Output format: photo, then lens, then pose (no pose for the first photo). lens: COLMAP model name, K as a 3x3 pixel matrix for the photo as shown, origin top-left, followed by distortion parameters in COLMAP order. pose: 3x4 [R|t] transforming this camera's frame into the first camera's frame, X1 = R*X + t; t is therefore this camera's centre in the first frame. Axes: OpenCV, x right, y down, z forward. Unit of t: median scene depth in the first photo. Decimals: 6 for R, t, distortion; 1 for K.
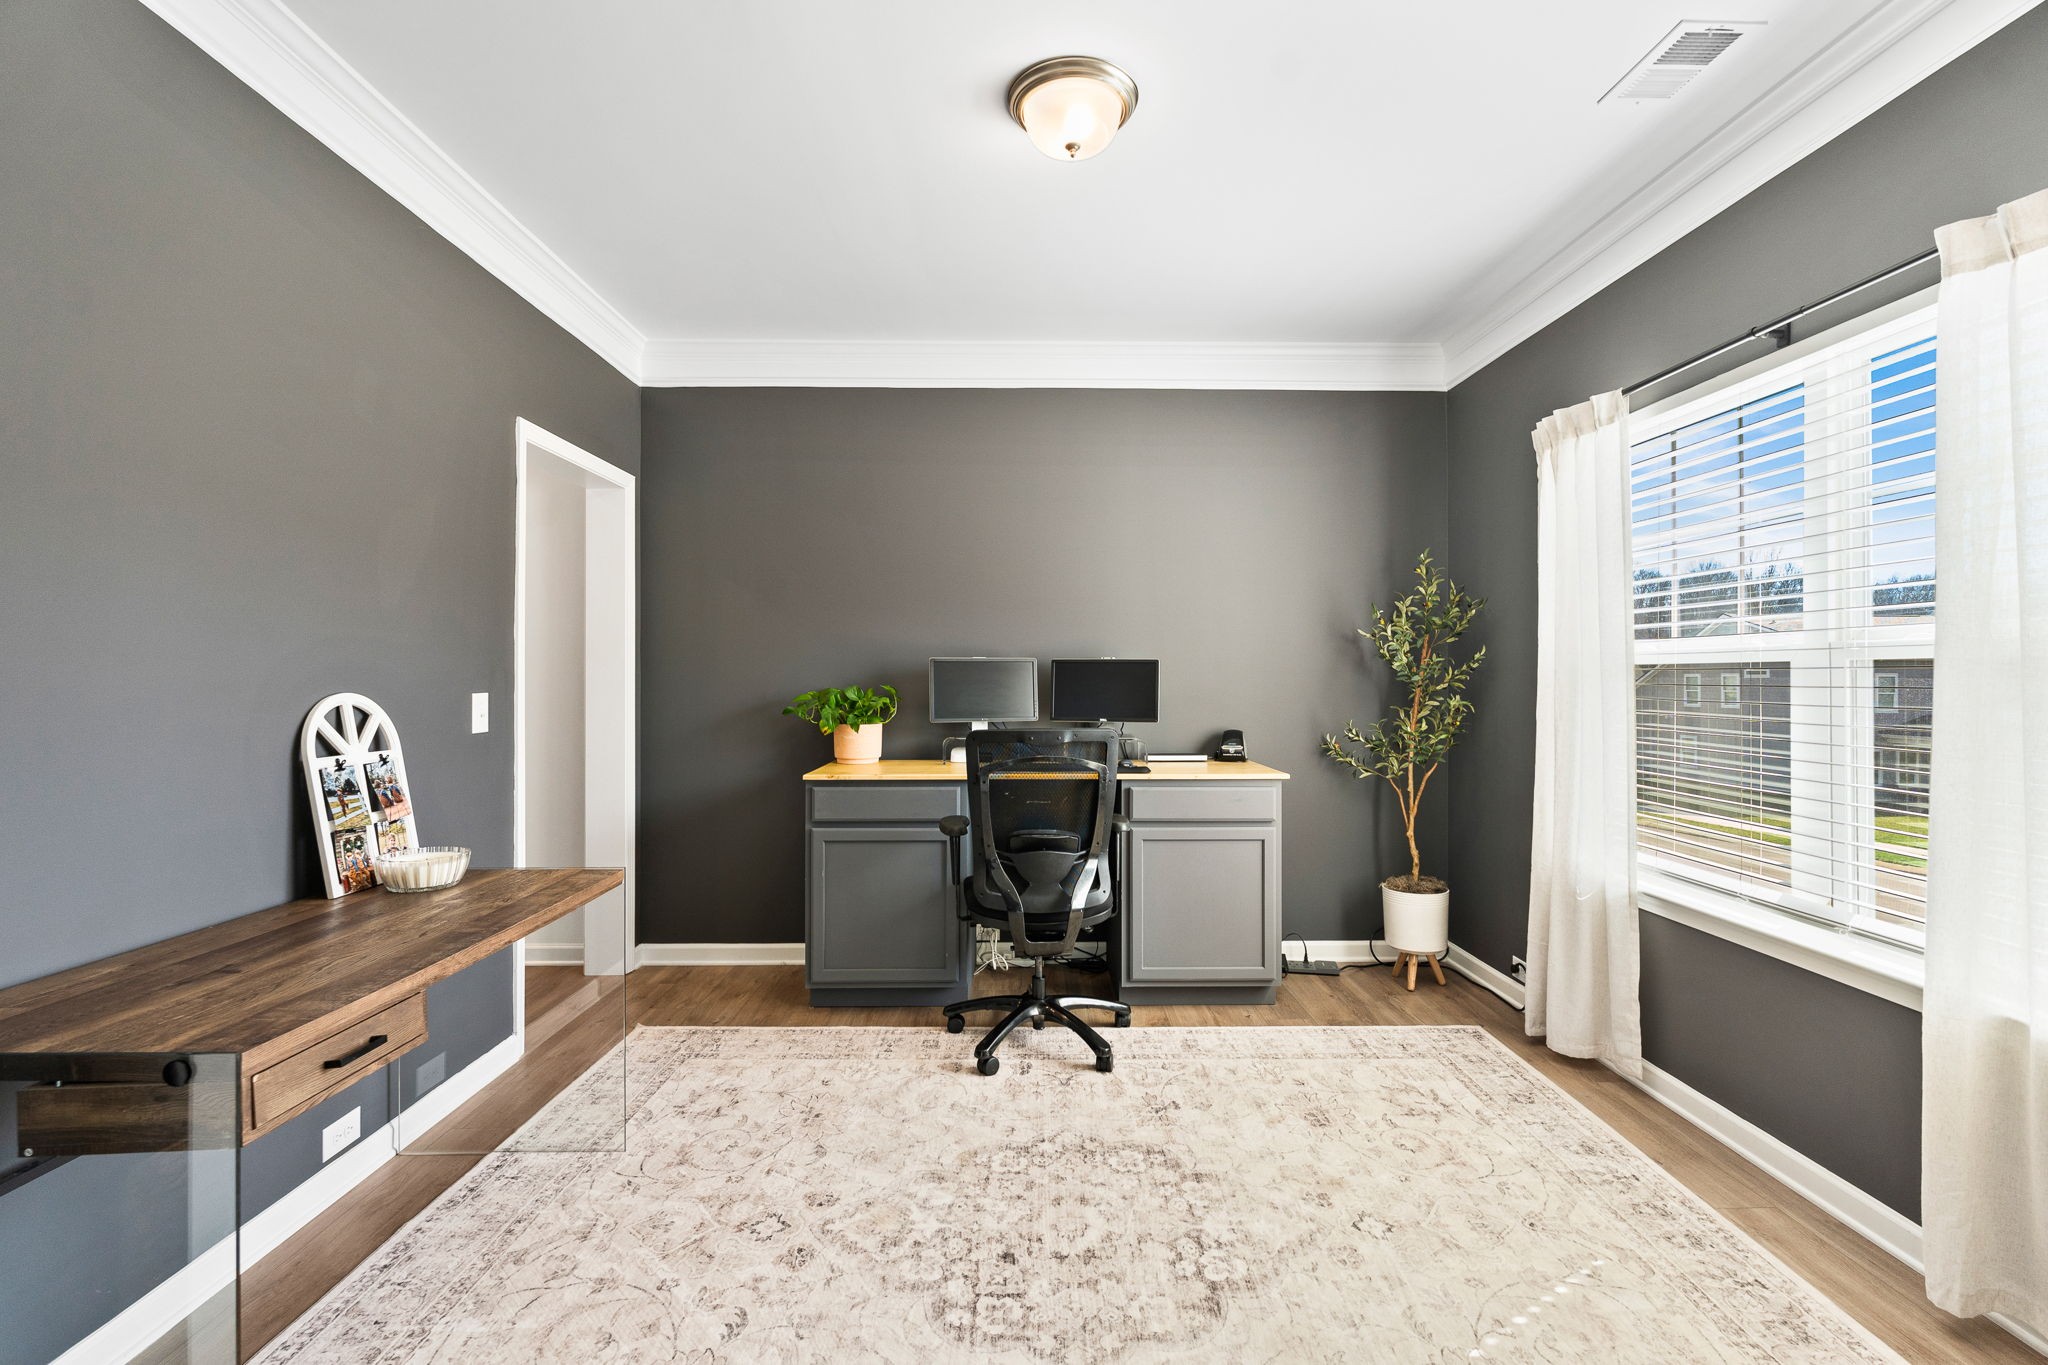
lens RADIAL K [[921.1, 0, 1024.0], [0, 921.1, 682.5], [0, 0, 1]] dist [-0.000887, -0.000460]
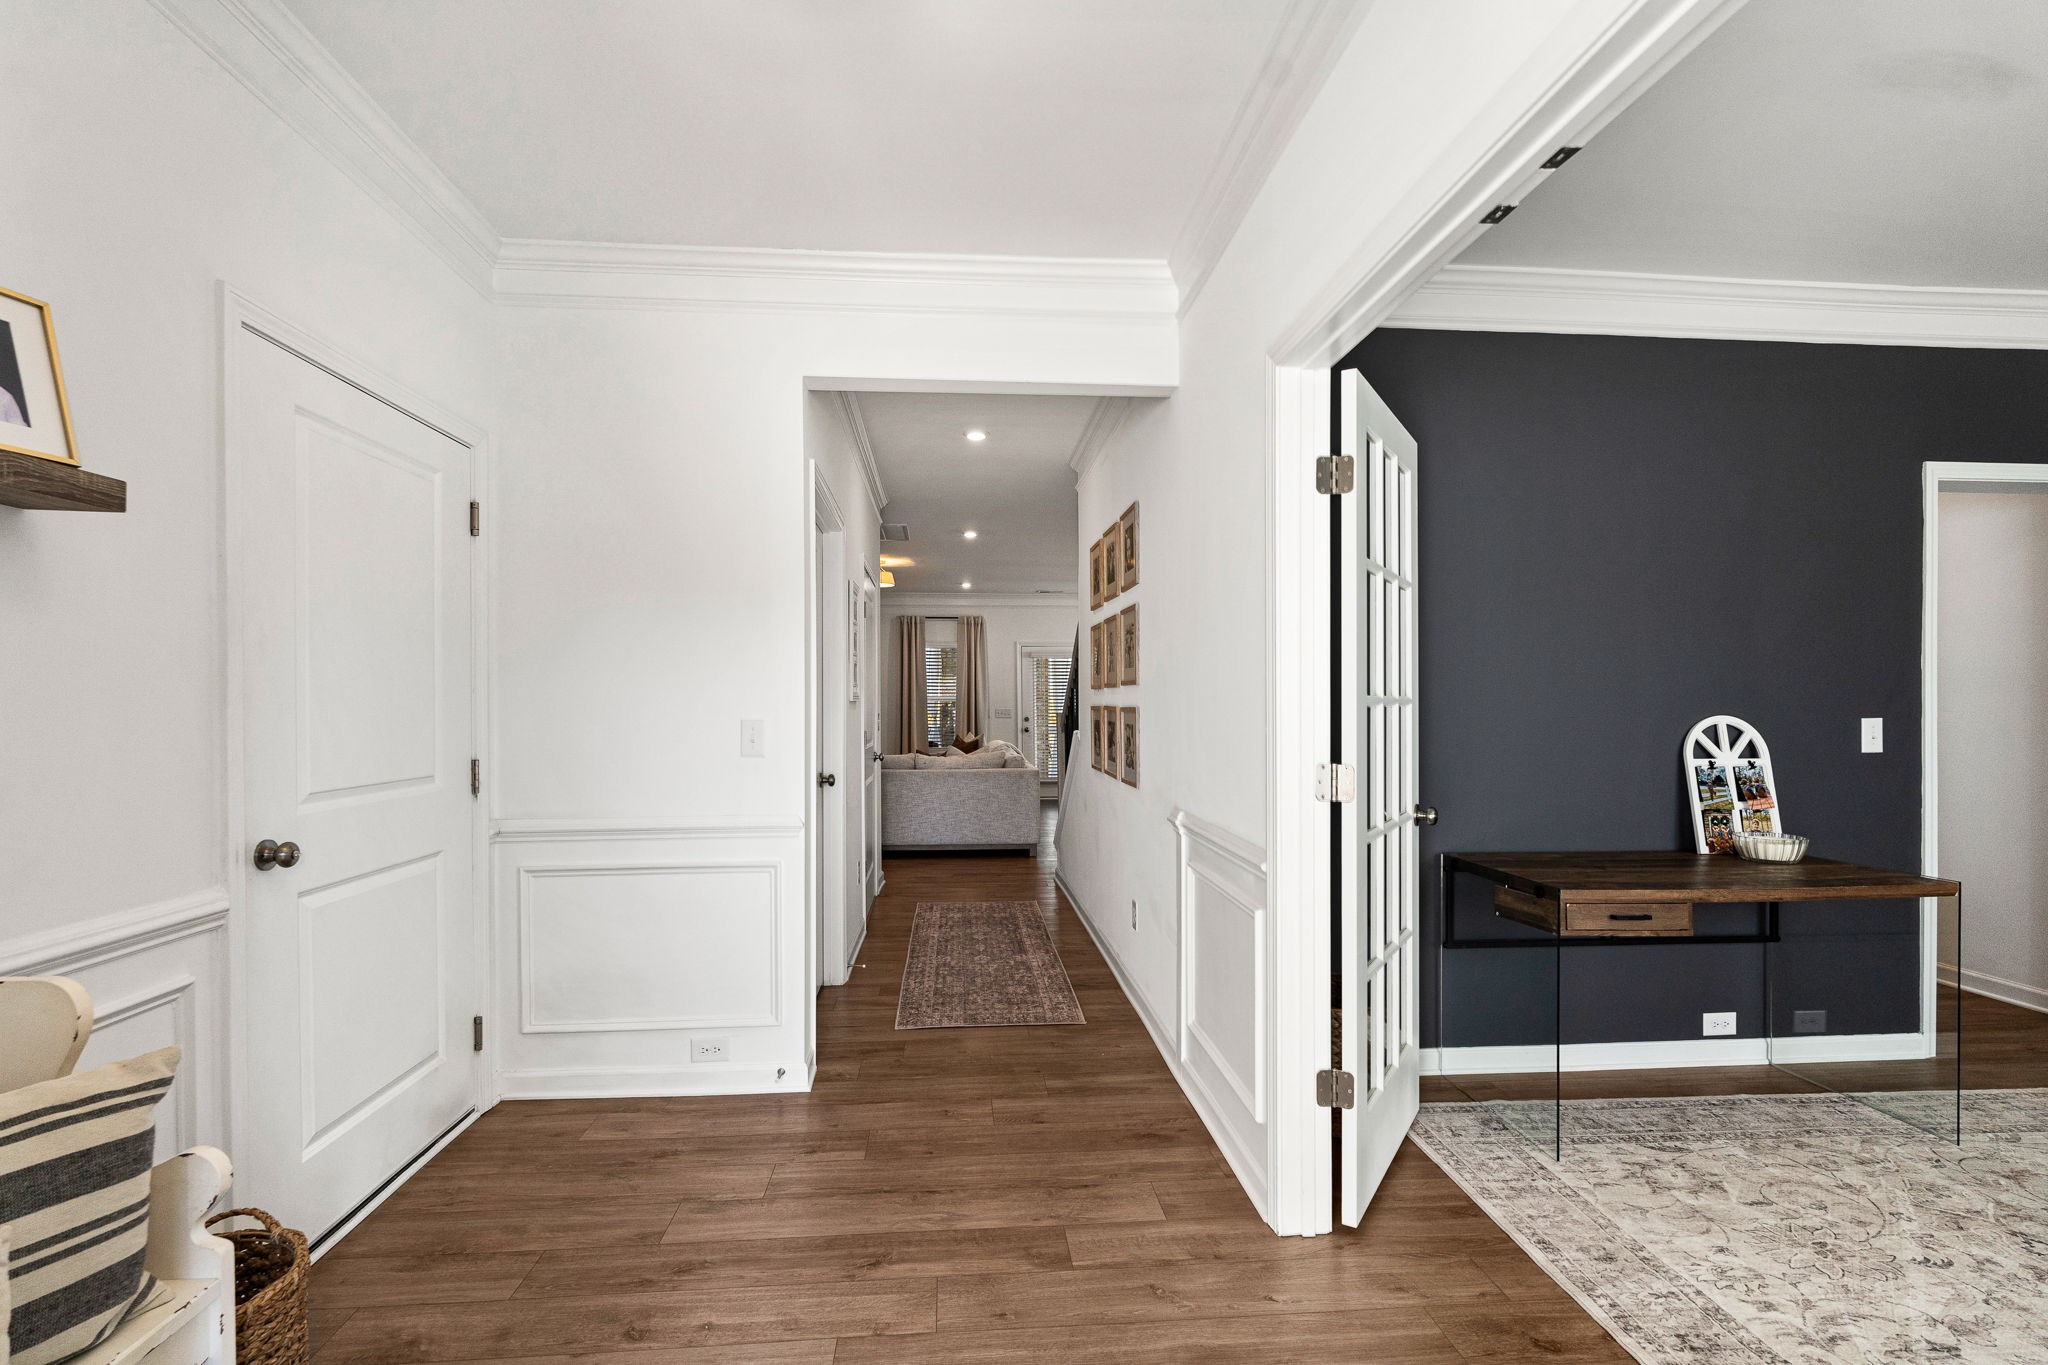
lens RADIAL K [[901.2, 0, 1052.8], [0, 901.2, 698.1], [0, 0, 1]] dist [0.000180, -0.000081]
pose [[0.101106, -0.003649, -0.994869, 0.563369], [-0.004854, 0.999980, -0.004161, -0.005434], [0.994864, 0.005250, 0.101086, -0.180673]]
